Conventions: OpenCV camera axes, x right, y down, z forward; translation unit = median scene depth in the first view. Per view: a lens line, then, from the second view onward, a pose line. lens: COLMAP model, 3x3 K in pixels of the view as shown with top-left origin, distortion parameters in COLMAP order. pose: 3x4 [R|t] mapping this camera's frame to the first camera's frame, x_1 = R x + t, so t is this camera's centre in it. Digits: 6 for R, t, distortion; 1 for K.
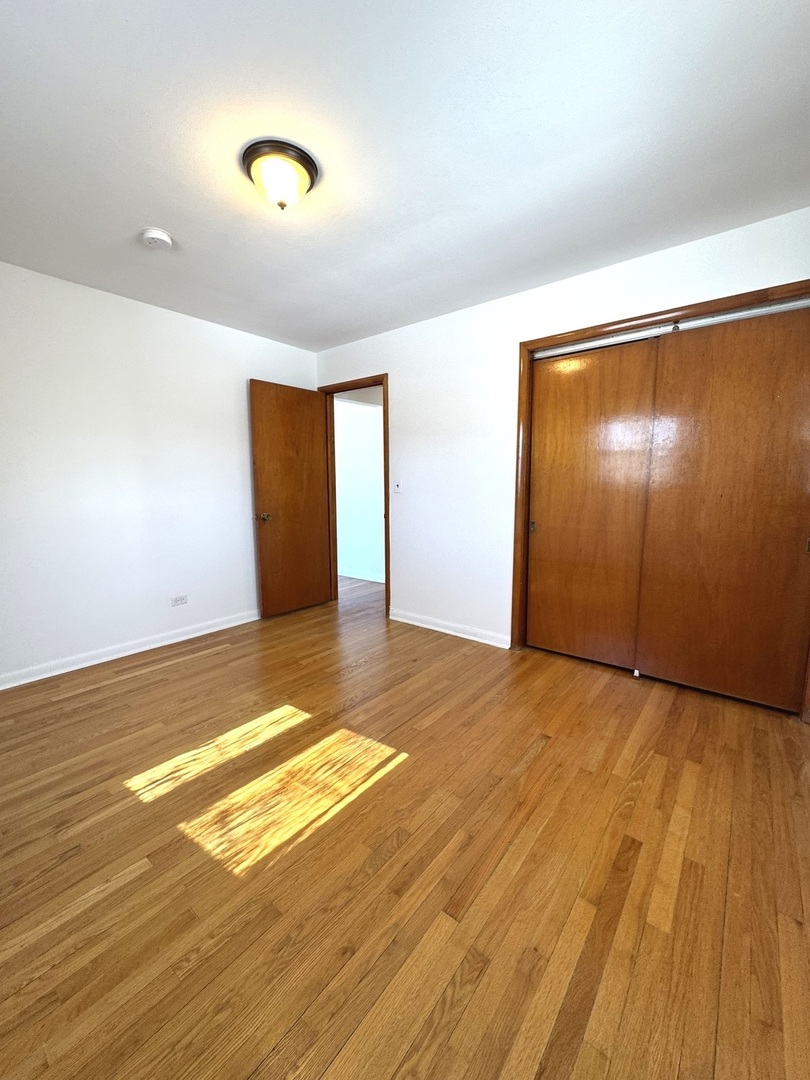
lens RADIAL K [[428.9, 0, 405.0], [0, 428.9, 540.0], [0, 0, 1]] dist [-0.003444, 0.000212]
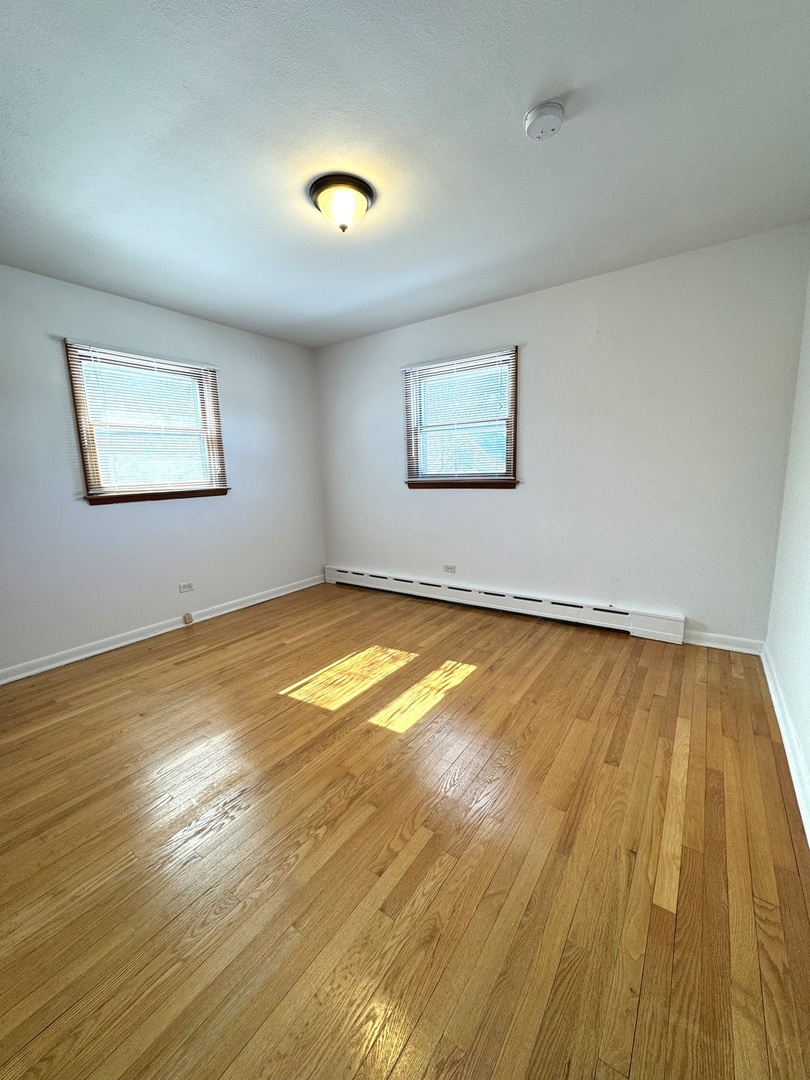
lens RADIAL K [[428.9, 0, 405.0], [0, 428.9, 540.0], [0, 0, 1]] dist [-0.003444, 0.000212]
pose [[-0.997147, 0.046570, -0.059403, -0.316942], [0.027006, 0.955004, 0.295362, -0.292653], [0.070485, 0.292915, -0.953537, 2.156203]]
